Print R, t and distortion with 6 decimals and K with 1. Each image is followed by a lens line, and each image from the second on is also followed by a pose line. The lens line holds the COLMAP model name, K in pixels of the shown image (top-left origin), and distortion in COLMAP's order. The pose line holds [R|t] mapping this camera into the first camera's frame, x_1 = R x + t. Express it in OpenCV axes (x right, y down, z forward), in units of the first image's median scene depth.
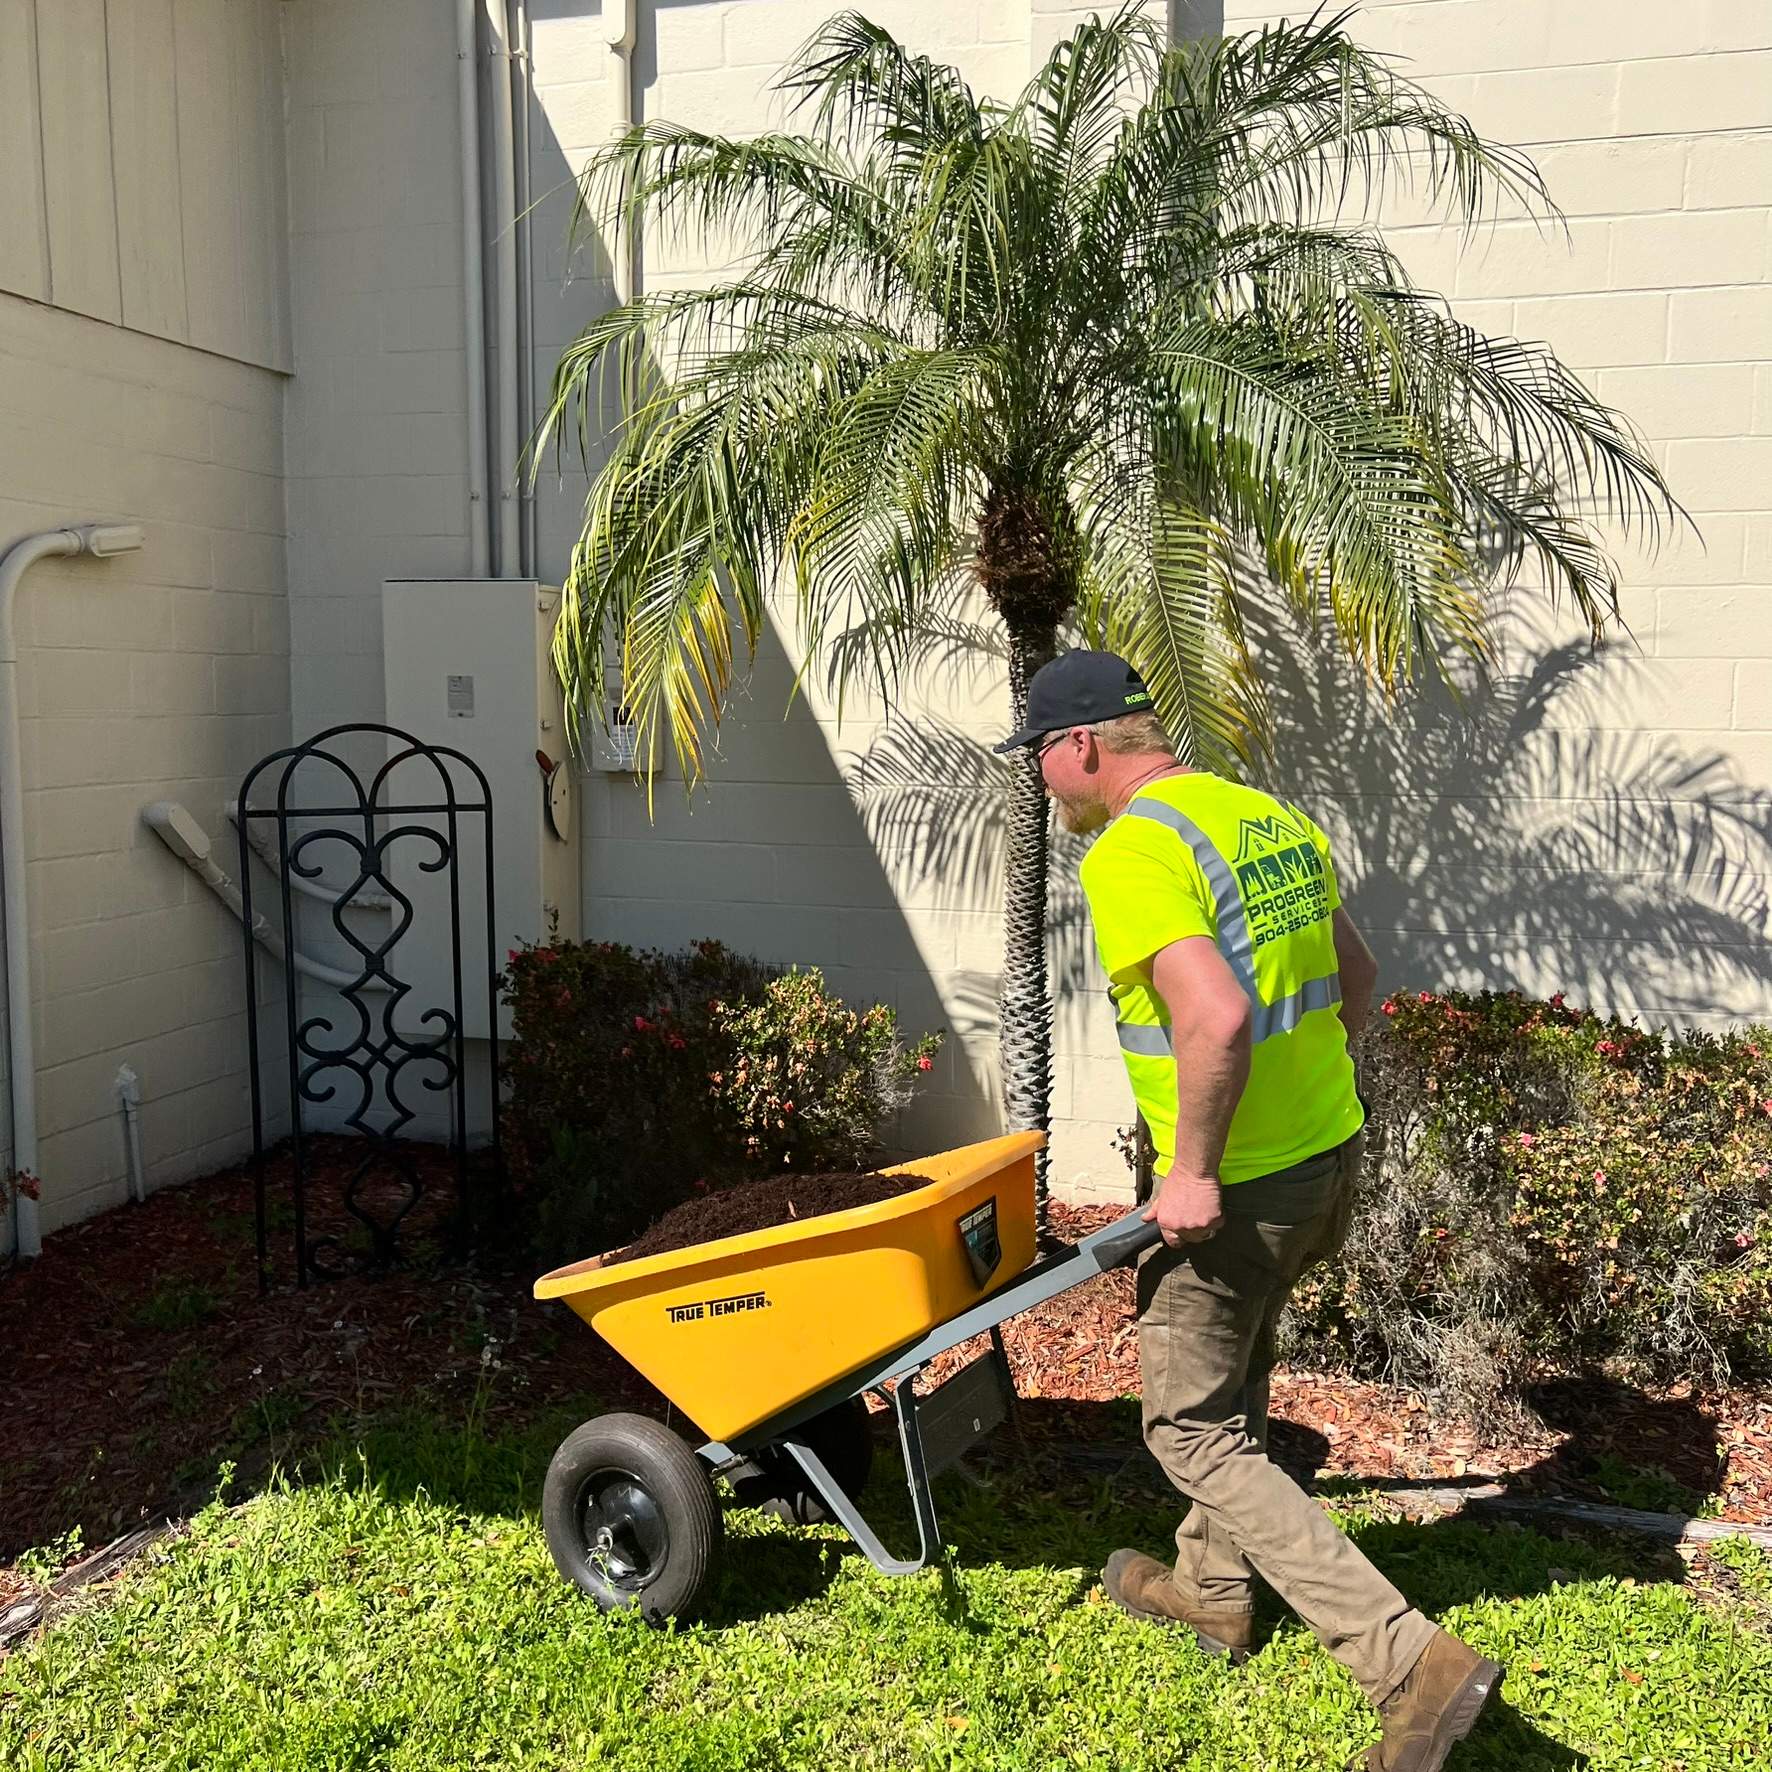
lens RADIAL K [[1914.4, 0, 926.1], [0, 1914.4, 879.3], [0, 0, 1]] dist [0.162438, -0.392702]
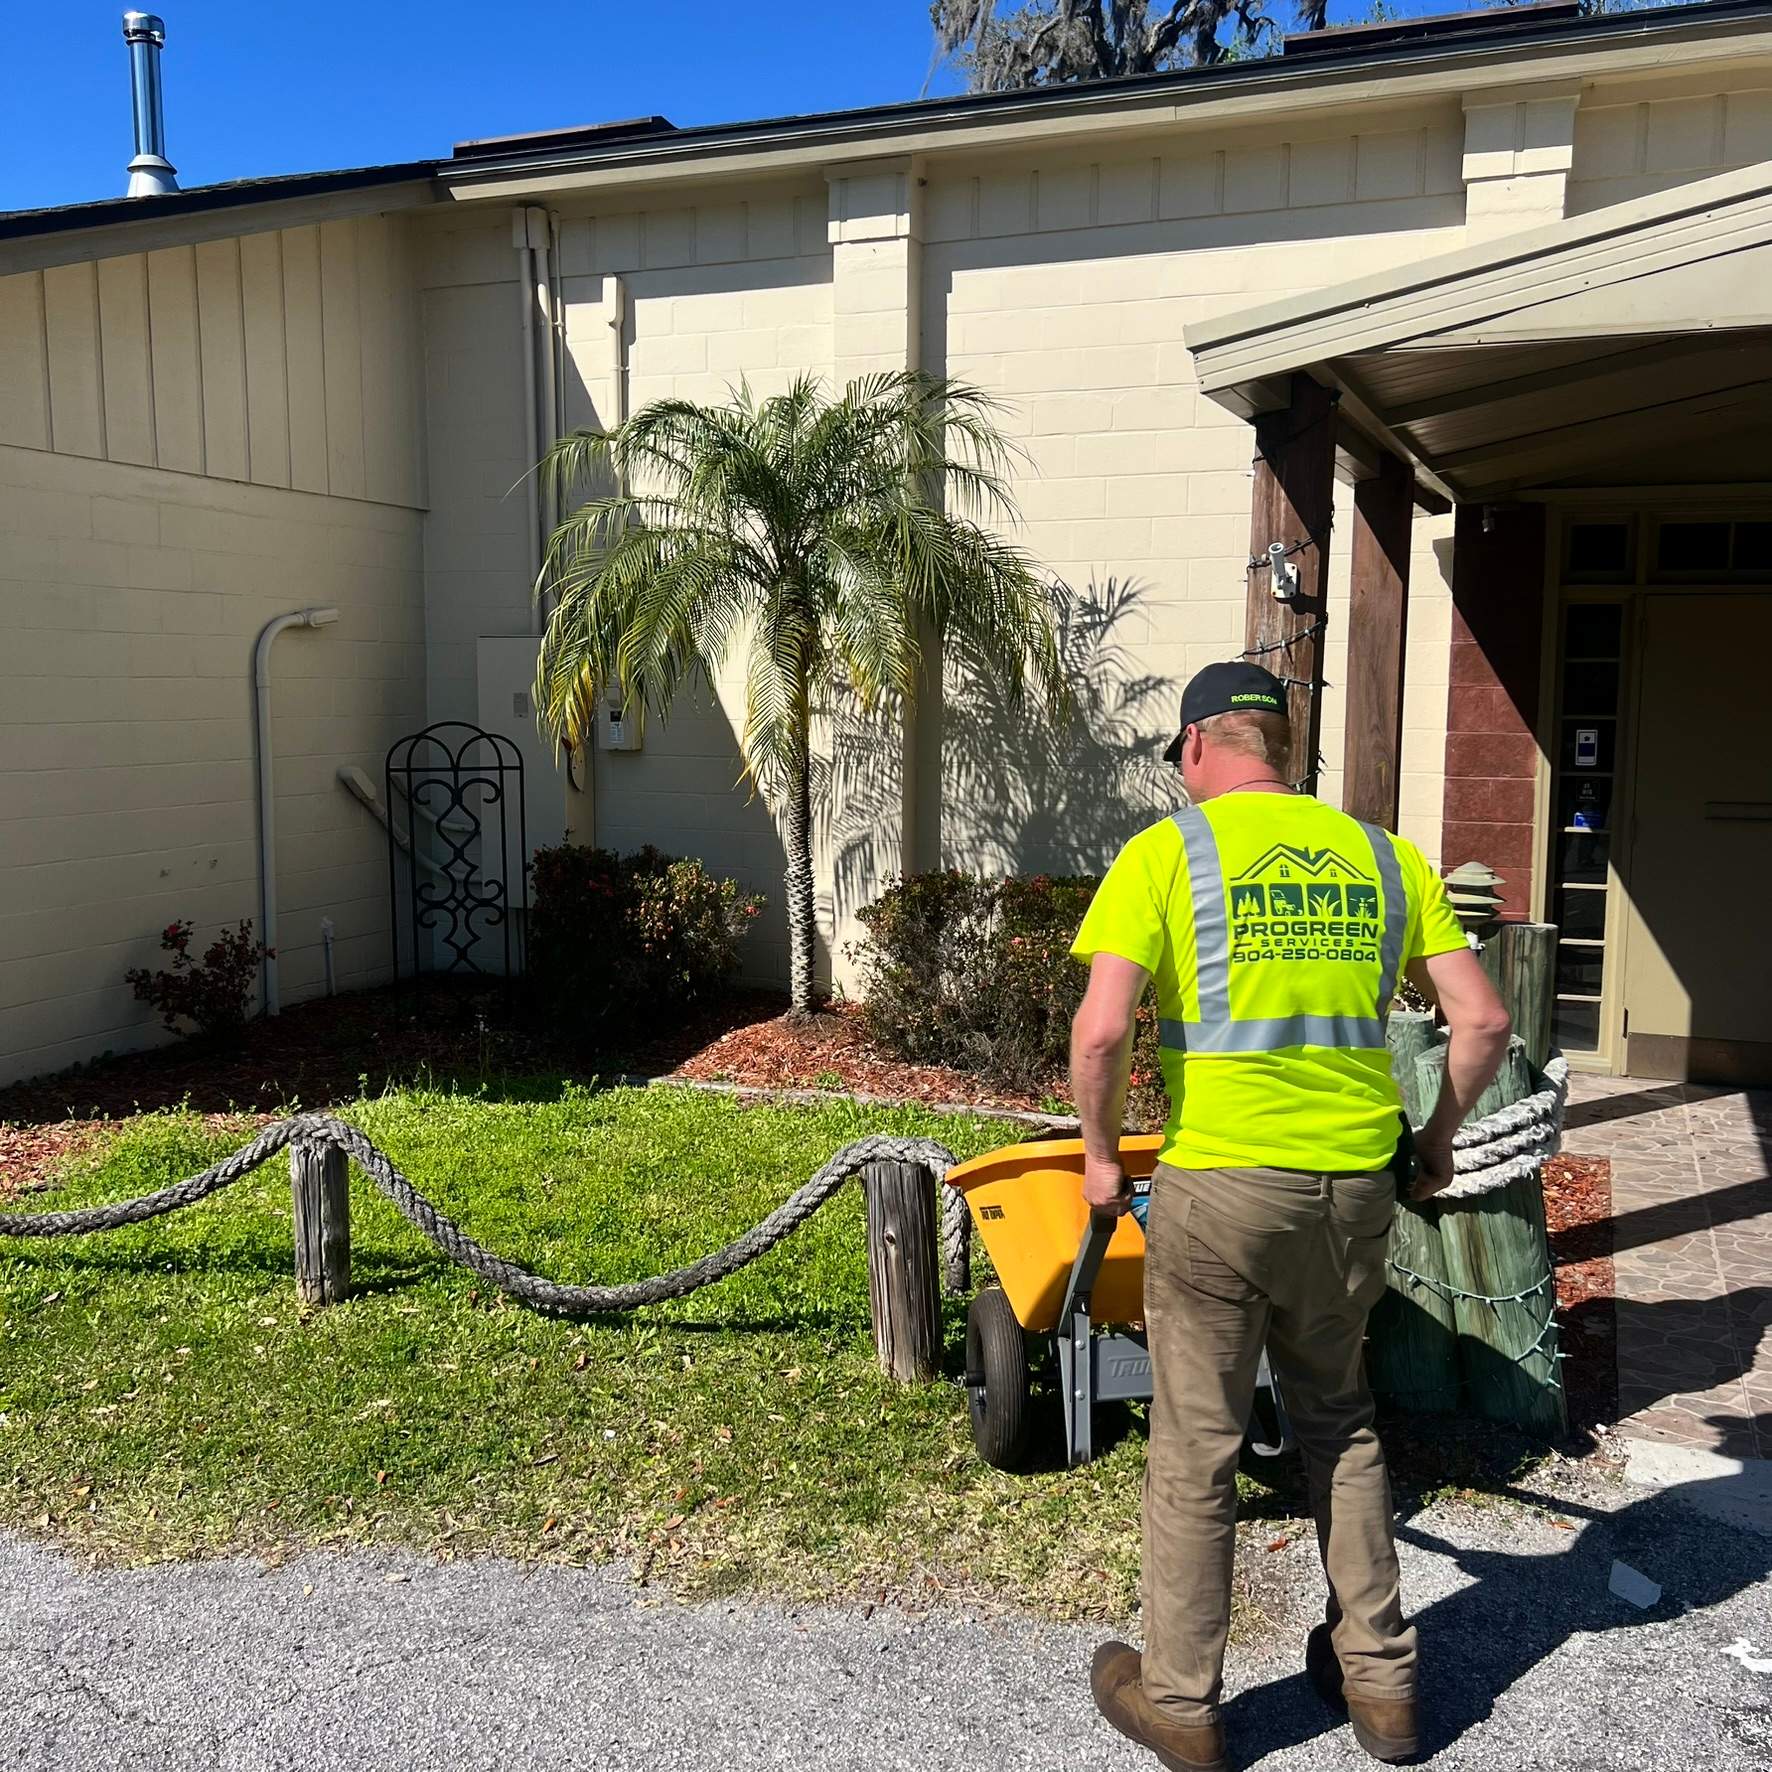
lens RADIAL K [[1825.4, 0, 886.2], [0, 1825.4, 839.7], [0, 0, 1]] dist [0.137290, -0.189419]
pose [[0.994848, 0.007871, -0.101069, 0.271722], [-0.008916, 0.999911, -0.009885, 0.041432], [0.100982, 0.010735, 0.994830, -0.636987]]
